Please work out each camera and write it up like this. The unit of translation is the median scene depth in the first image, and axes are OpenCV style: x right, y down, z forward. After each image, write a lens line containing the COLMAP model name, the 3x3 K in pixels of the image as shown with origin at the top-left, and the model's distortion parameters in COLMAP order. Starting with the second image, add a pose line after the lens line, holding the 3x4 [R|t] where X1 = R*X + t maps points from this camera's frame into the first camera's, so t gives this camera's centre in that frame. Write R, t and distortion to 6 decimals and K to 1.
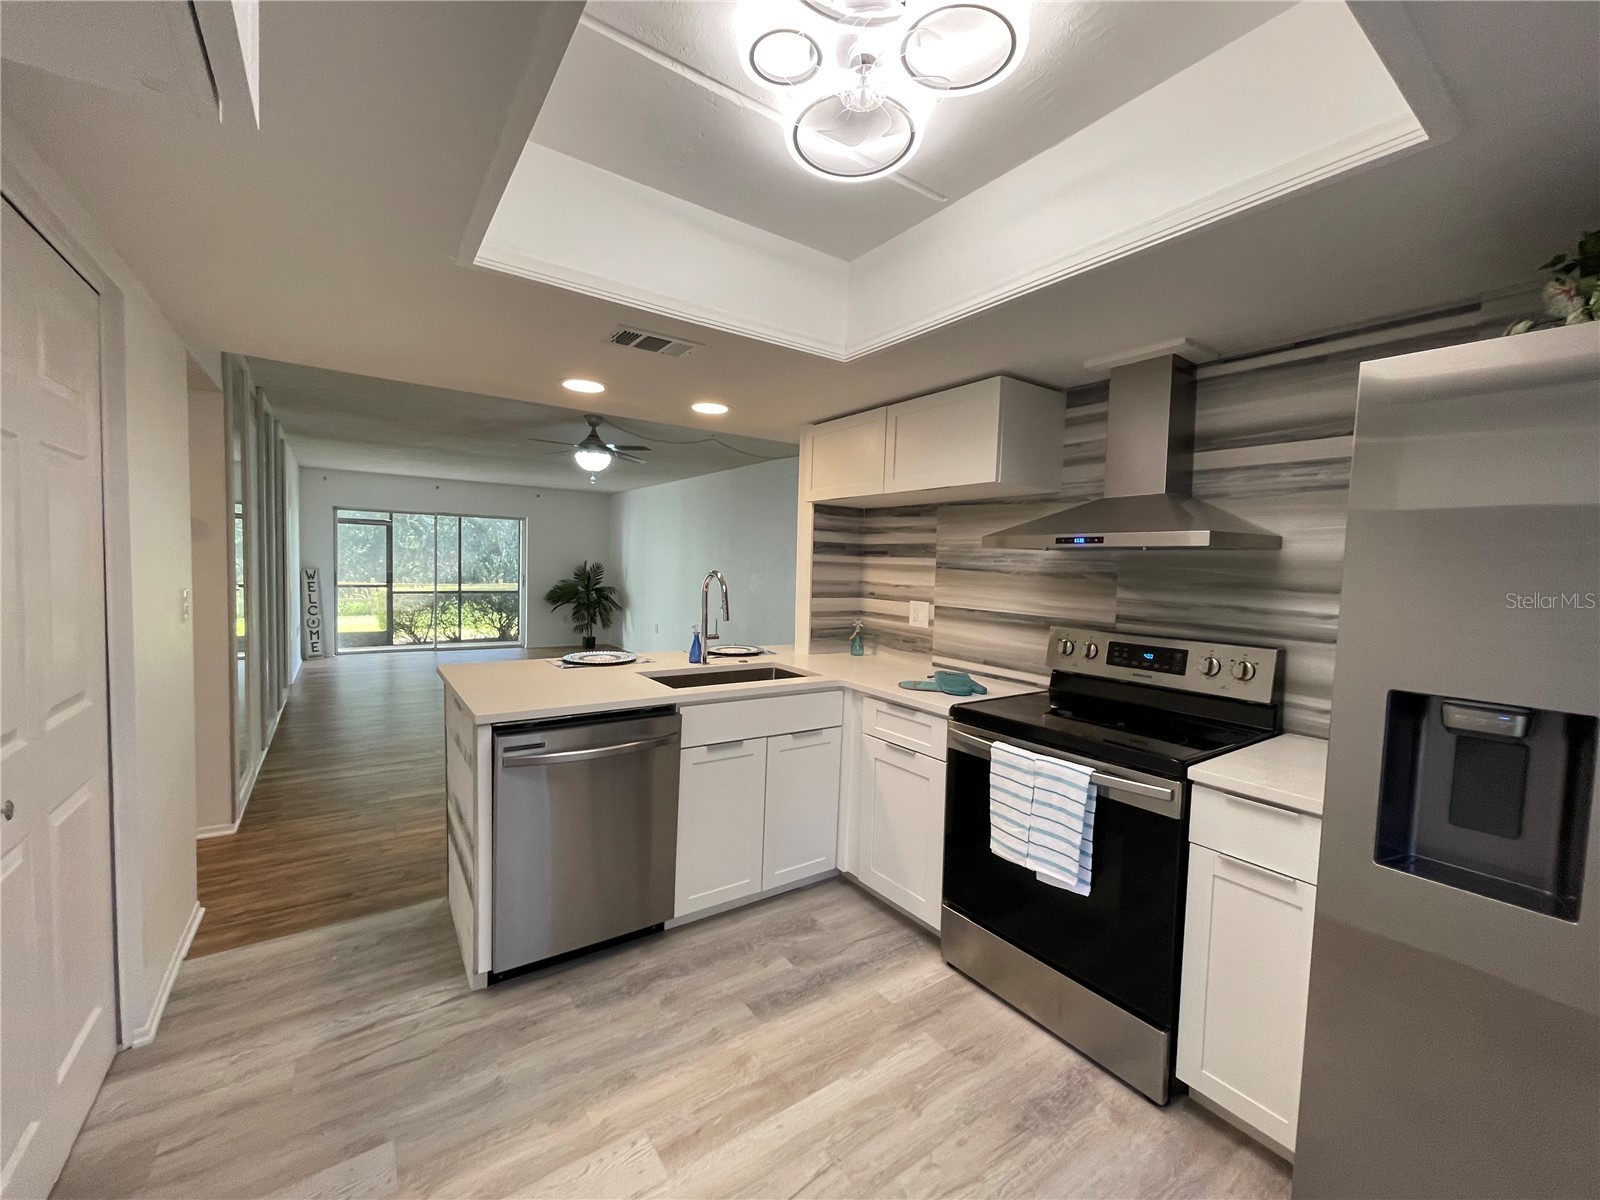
lens RADIAL K [[645.0, 0, 789.0], [0, 645.0, 594.4], [0, 0, 1]] dist [-0.004759, 0.002382]
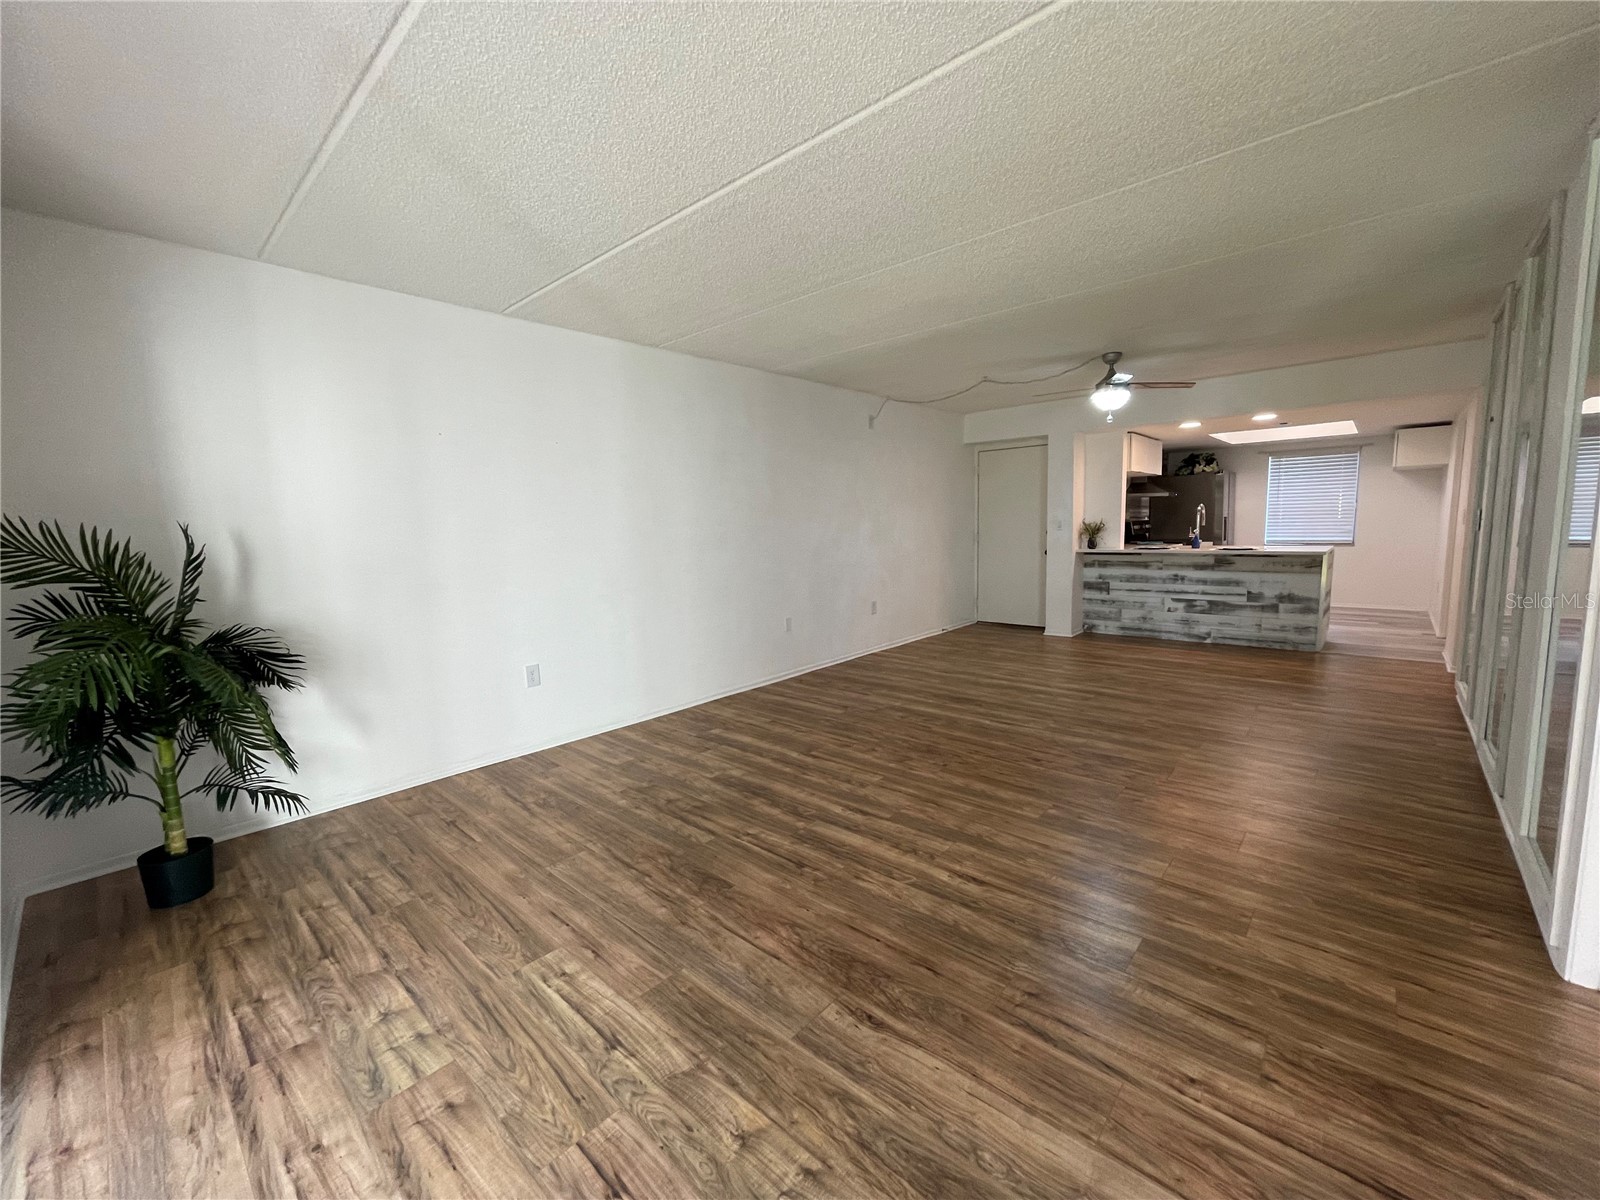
lens RADIAL K [[645.0, 0, 794.2], [0, 645.0, 598.8], [0, 0, 1]] dist [-0.004759, 0.002382]
pose [[-0.226908, -0.135426, 0.964455, -0.591946], [0.066409, 0.985829, 0.154051, -0.044654], [-0.971649, 0.099004, -0.214699, 0.853879]]
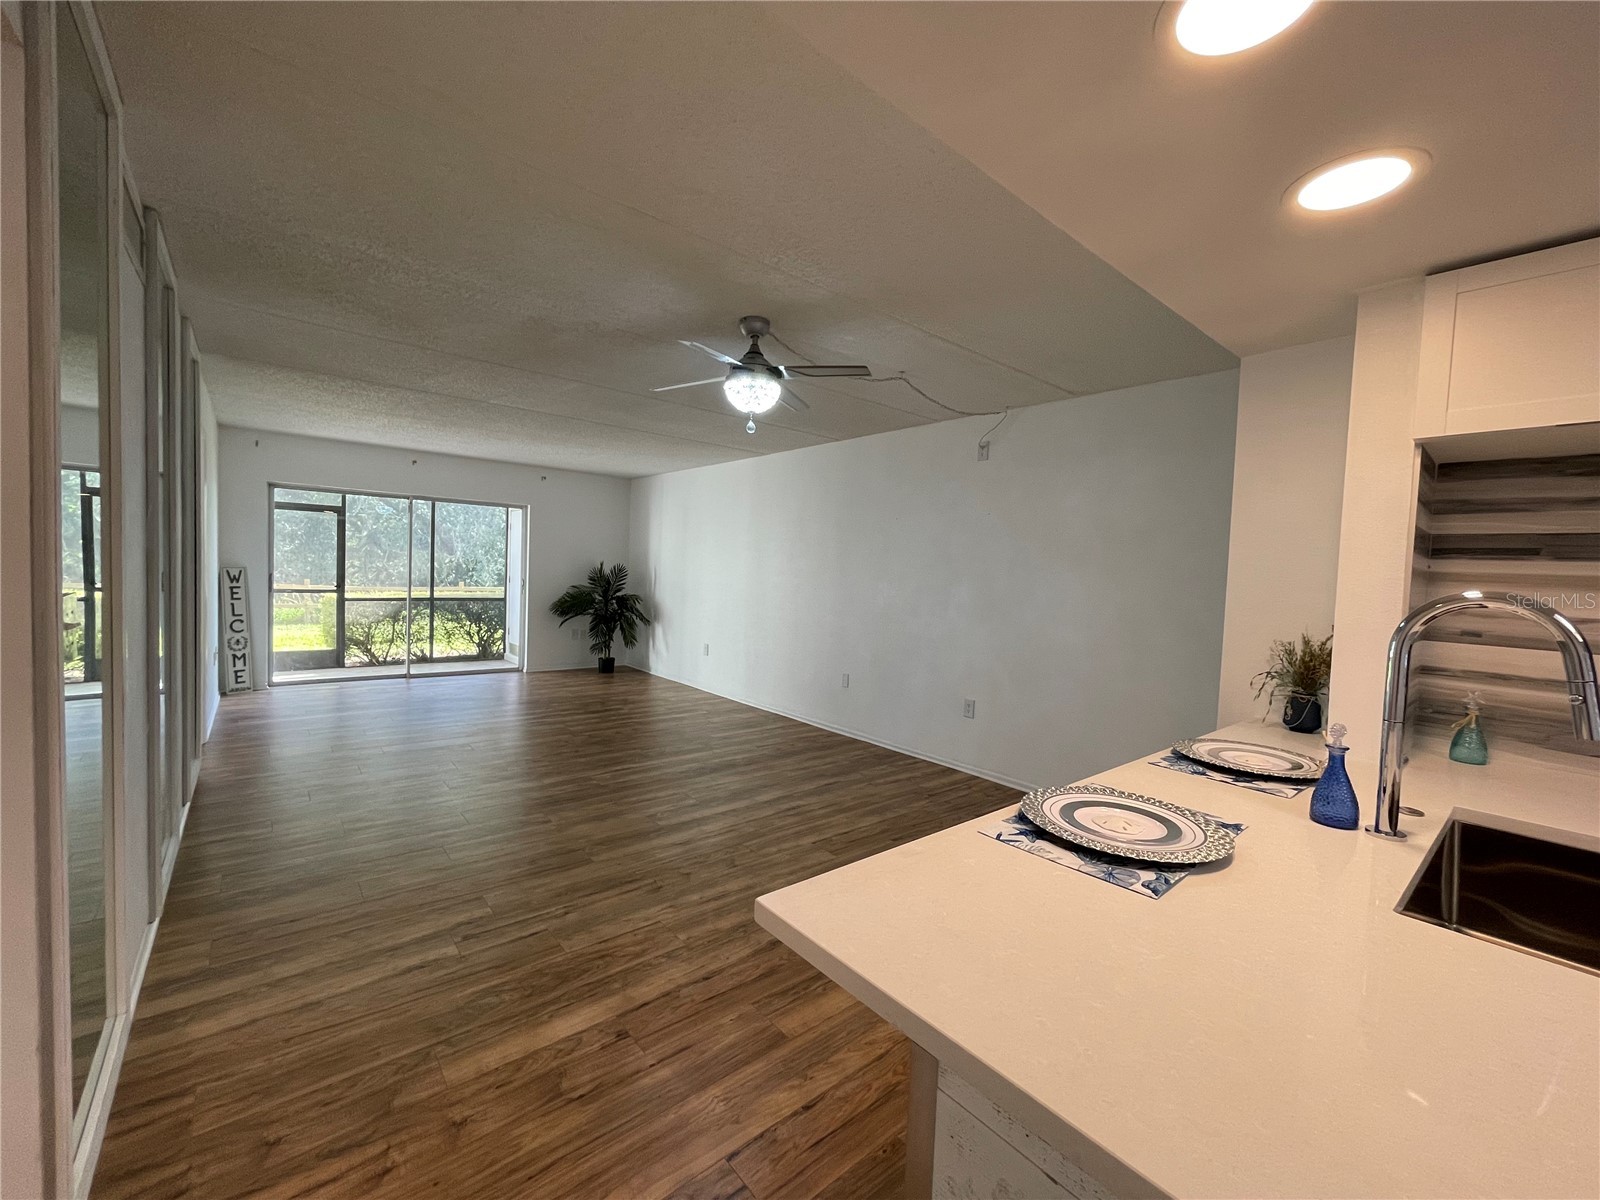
lens RADIAL K [[645.0, 0, 790.6], [0, 645.0, 594.3], [0, 0, 1]] dist [-0.004759, 0.002382]
pose [[0.996470, 0.007532, 0.083612, -0.157174], [-0.007101, 0.999960, -0.005458, -0.009265], [-0.083649, 0.004845, 0.996483, 0.197960]]
